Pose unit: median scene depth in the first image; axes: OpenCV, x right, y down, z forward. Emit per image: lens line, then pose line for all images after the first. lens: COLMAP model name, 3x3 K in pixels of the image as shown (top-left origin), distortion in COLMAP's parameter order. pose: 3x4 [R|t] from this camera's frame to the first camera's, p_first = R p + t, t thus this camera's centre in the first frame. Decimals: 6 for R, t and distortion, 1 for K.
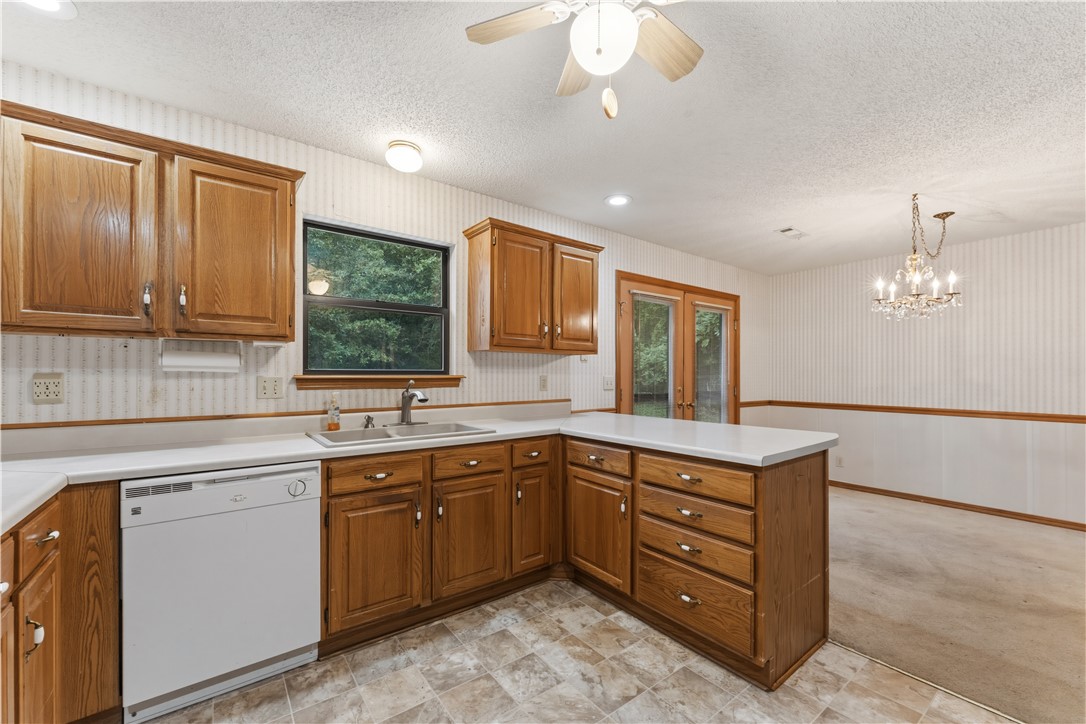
lens RADIAL K [[433.6, 0, 541.4], [0, 433.6, 373.5], [0, 0, 1]] dist [-0.012712, 0.000451]
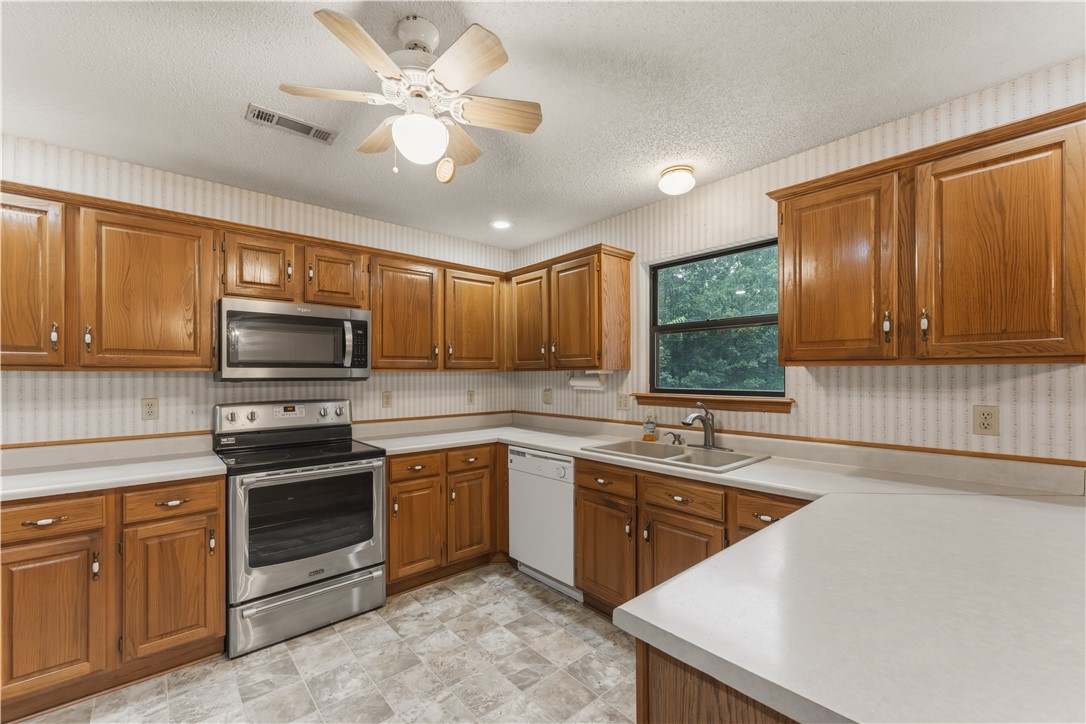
lens RADIAL K [[433.6, 0, 530.6], [0, 433.6, 375.5], [0, 0, 1]] dist [-0.012712, 0.000451]
pose [[0.067007, -0.003537, -0.997746, 0.841545], [0.004603, 0.999984, -0.003236, -0.055962], [0.997742, -0.004376, 0.067022, 0.742805]]
